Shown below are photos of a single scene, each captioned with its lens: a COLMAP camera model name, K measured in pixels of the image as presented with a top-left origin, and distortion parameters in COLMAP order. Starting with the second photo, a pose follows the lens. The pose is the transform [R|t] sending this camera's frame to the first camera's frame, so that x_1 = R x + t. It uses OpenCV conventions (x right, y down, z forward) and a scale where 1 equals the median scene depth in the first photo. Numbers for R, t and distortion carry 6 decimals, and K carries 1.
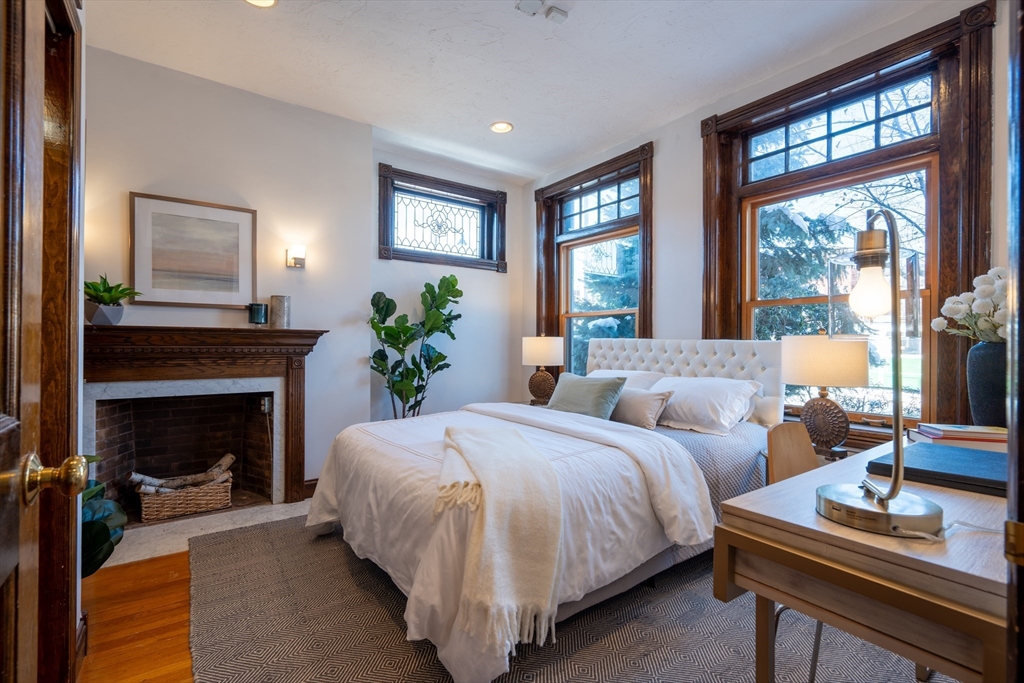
lens RADIAL K [[466.3, 0, 513.4], [0, 466.3, 344.8], [0, 0, 1]] dist [-0.006828, 0.003740]
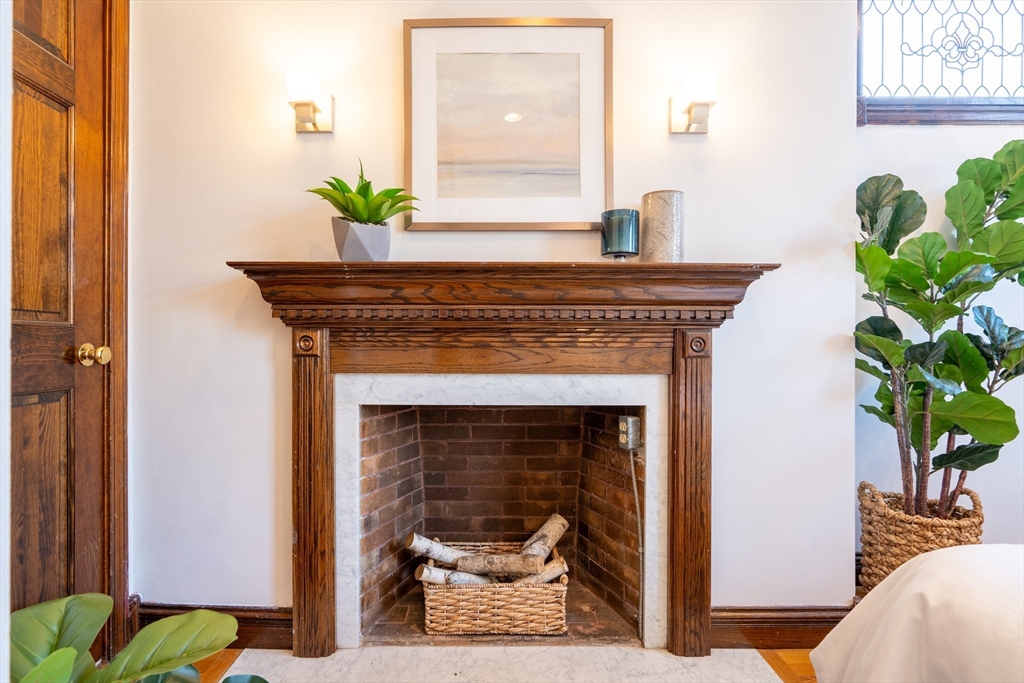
lens RADIAL K [[505.6, 0, 485.3], [0, 505.6, 347.3], [0, 0, 1]] dist [-0.006767, 0.001198]
pose [[0.803098, -0.003291, -0.595838, -0.355300], [0.003195, 0.999994, -0.001218, 0.043682], [0.595839, -0.000925, 0.803103, 0.517369]]
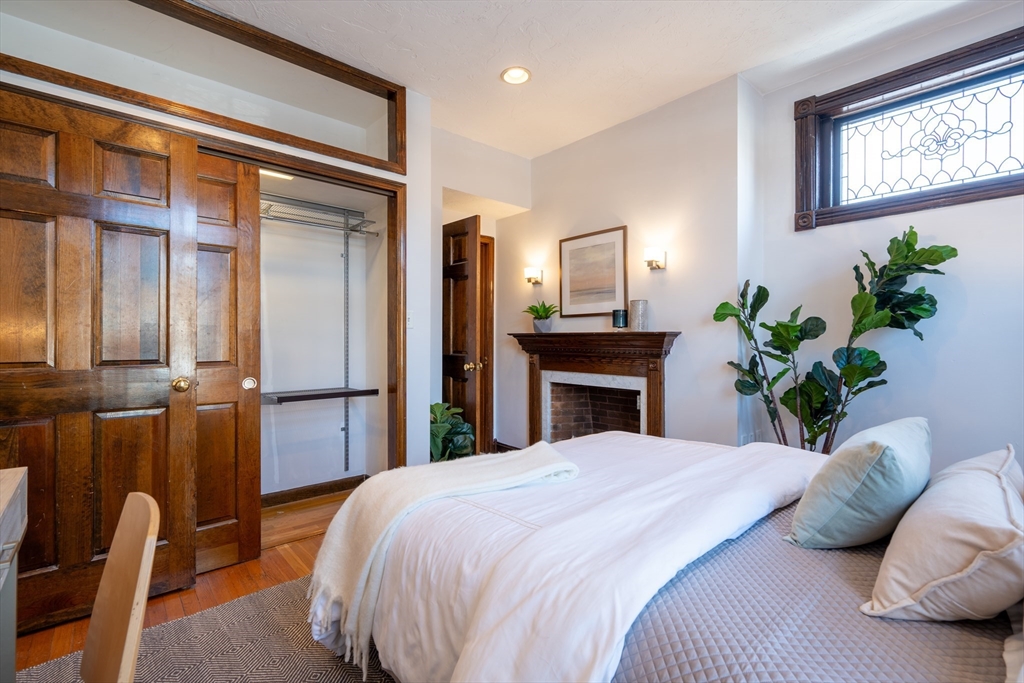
lens RADIAL K [[466.3, 0, 510.2], [0, 466.3, 342.2], [0, 0, 1]] dist [-0.006828, 0.003740]
pose [[0.093348, -0.001513, -0.995632, 0.532179], [-0.003151, 0.999993, -0.001815, -0.007368], [0.995629, 0.003306, 0.093343, 0.627250]]
